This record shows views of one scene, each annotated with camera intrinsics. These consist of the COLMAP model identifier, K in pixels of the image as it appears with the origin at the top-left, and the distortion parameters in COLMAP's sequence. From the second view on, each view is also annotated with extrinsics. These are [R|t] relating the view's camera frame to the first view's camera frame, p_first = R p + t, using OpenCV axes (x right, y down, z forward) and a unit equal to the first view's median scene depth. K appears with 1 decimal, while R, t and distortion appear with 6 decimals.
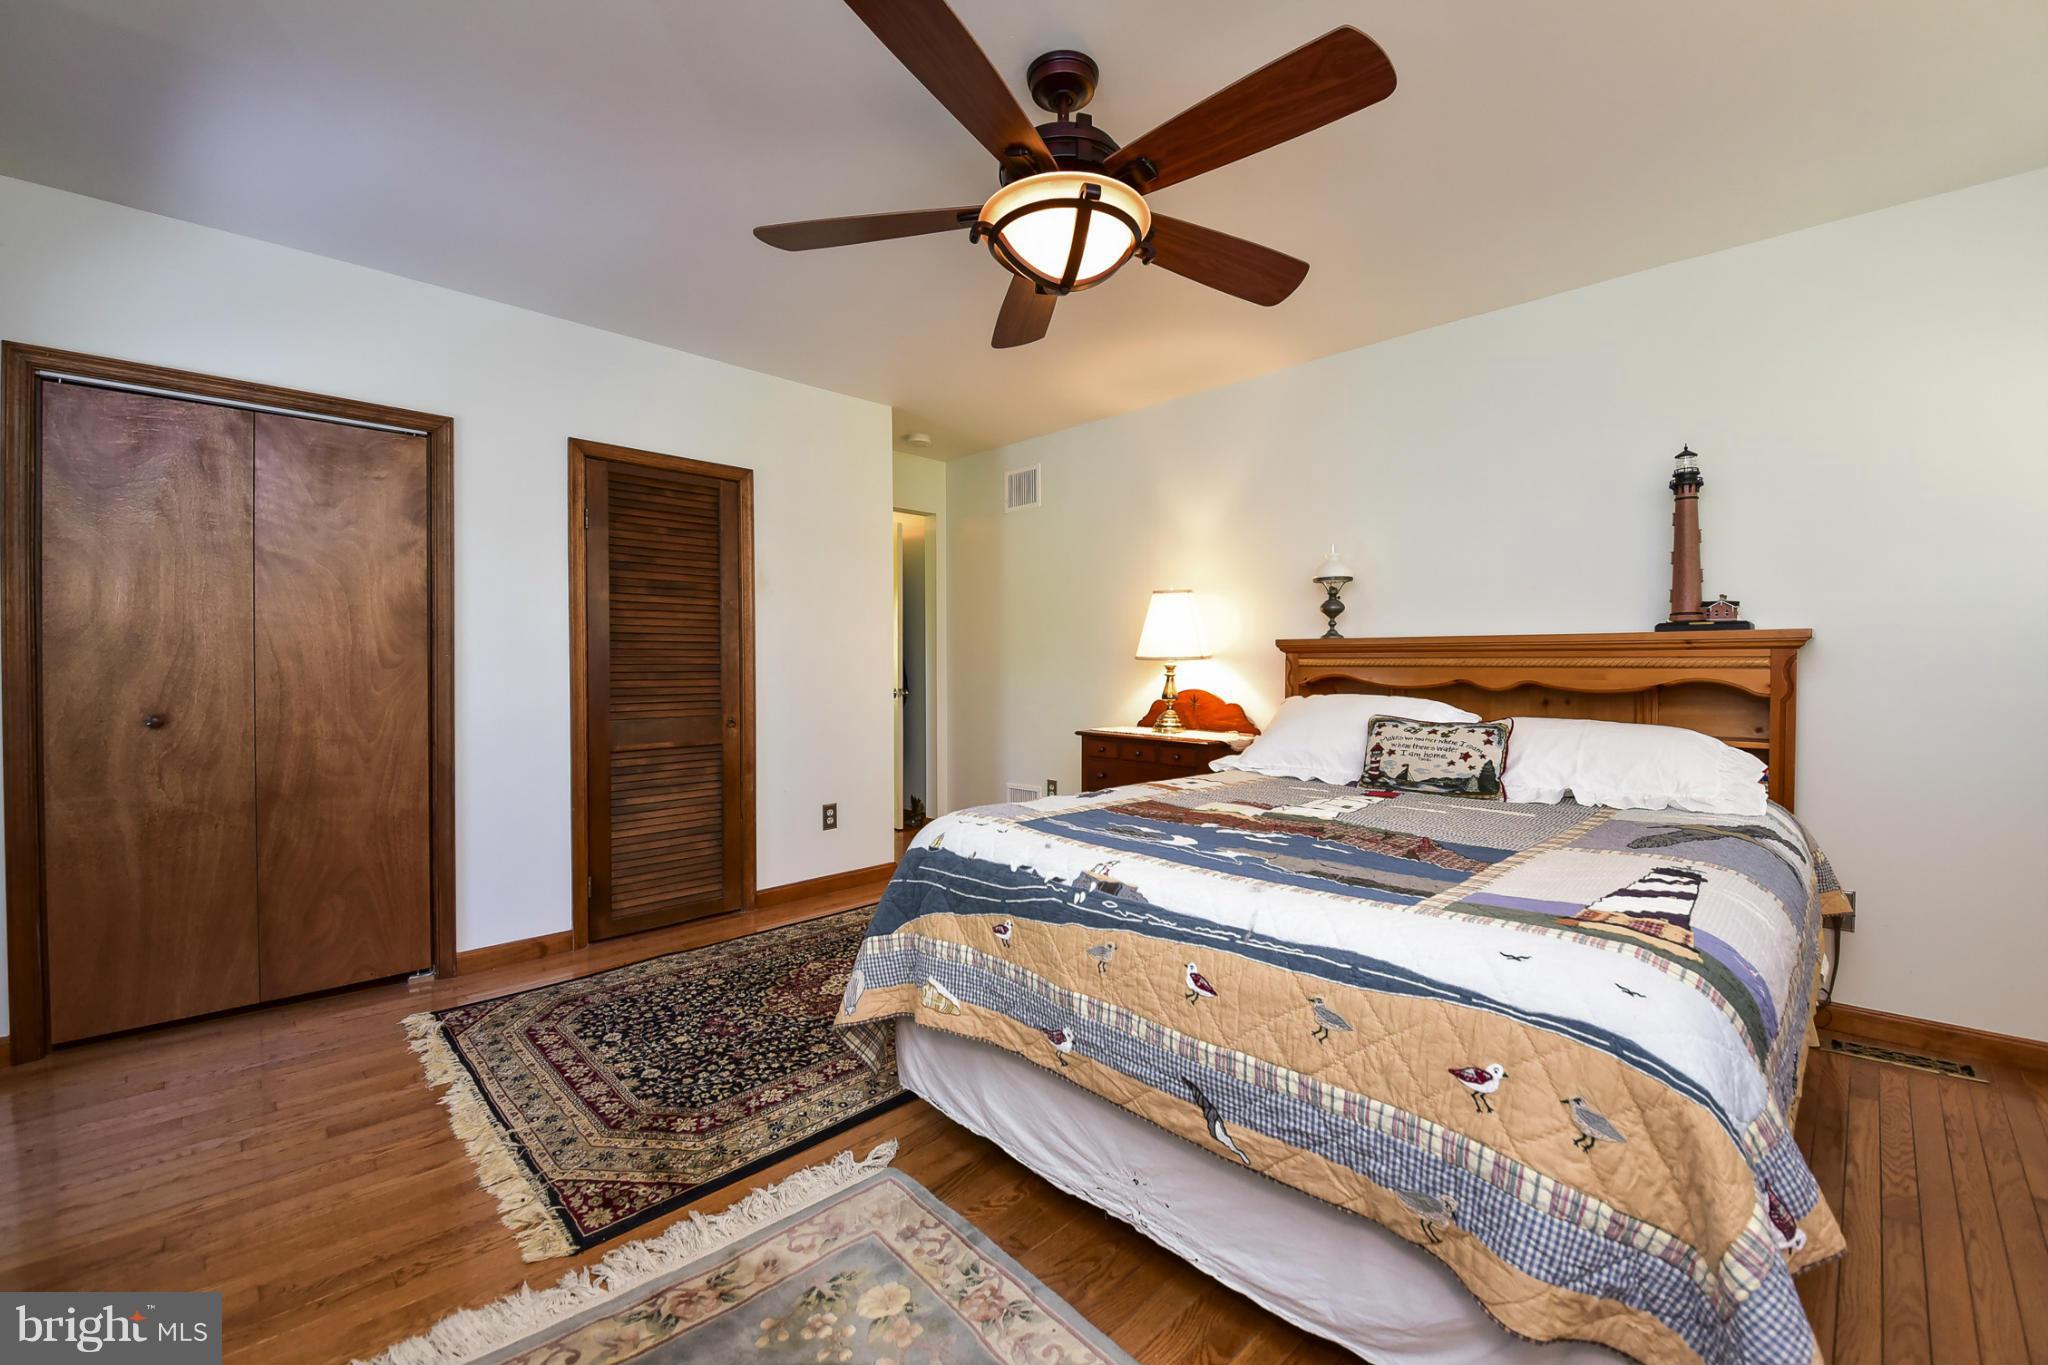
lens RADIAL K [[833.0, 0, 1026.0], [0, 833.0, 660.1], [0, 0, 1]] dist [-0.010470, -0.000220]
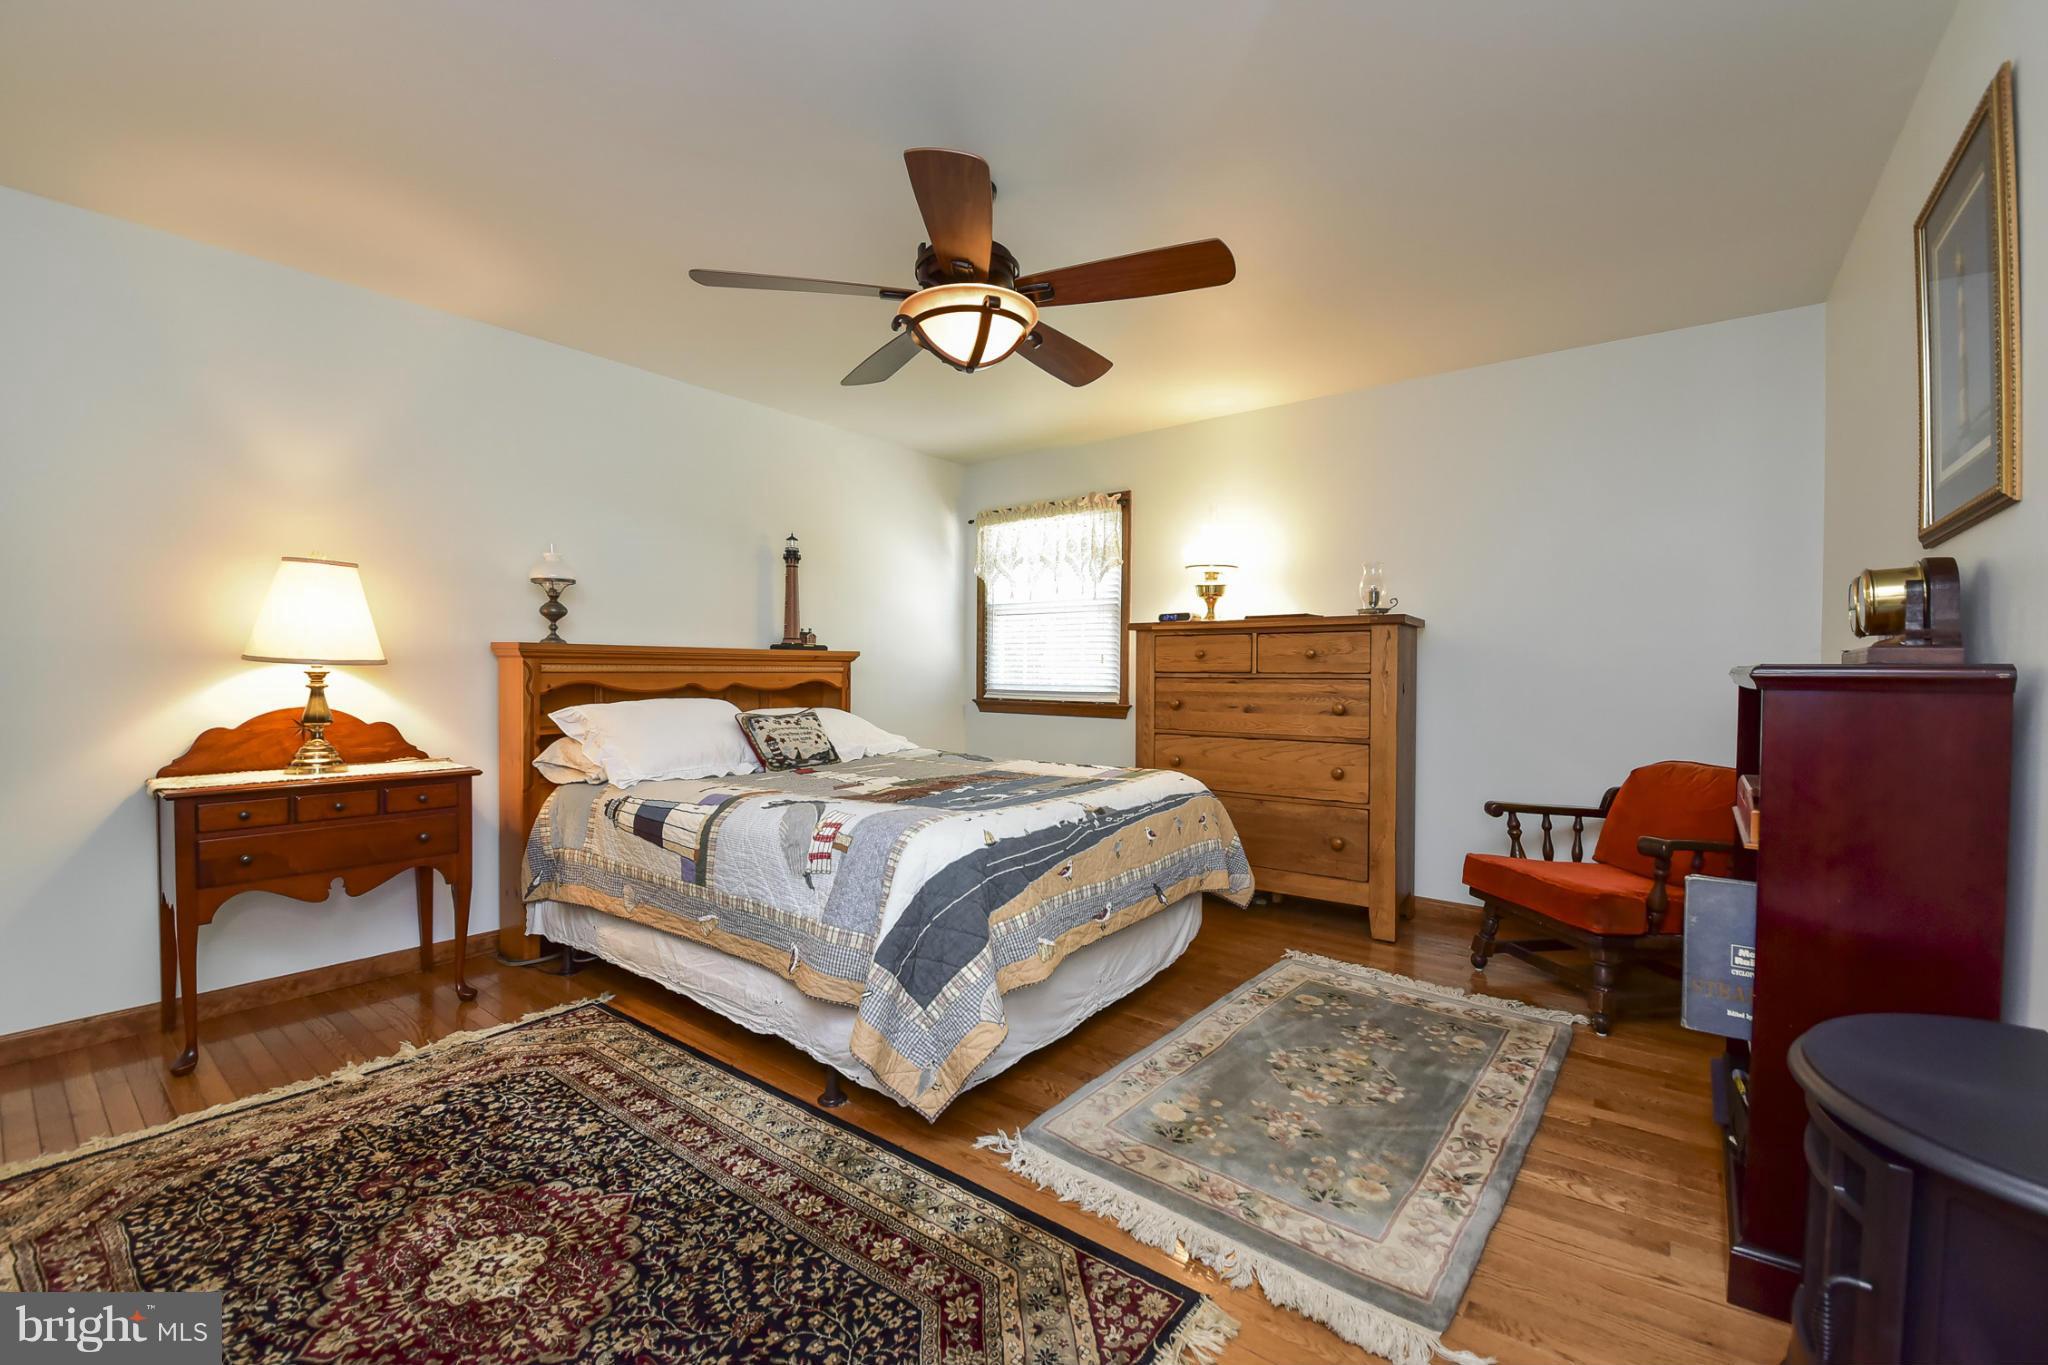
lens RADIAL K [[833.0, 0, 1026.0], [0, 833.0, 660.1], [0, 0, 1]] dist [-0.010470, -0.000220]
pose [[-0.148429, 0.006447, 0.988902, -1.272823], [-0.011563, 0.999899, -0.008254, -0.009629], [-0.988856, -0.012660, -0.148339, 1.176085]]
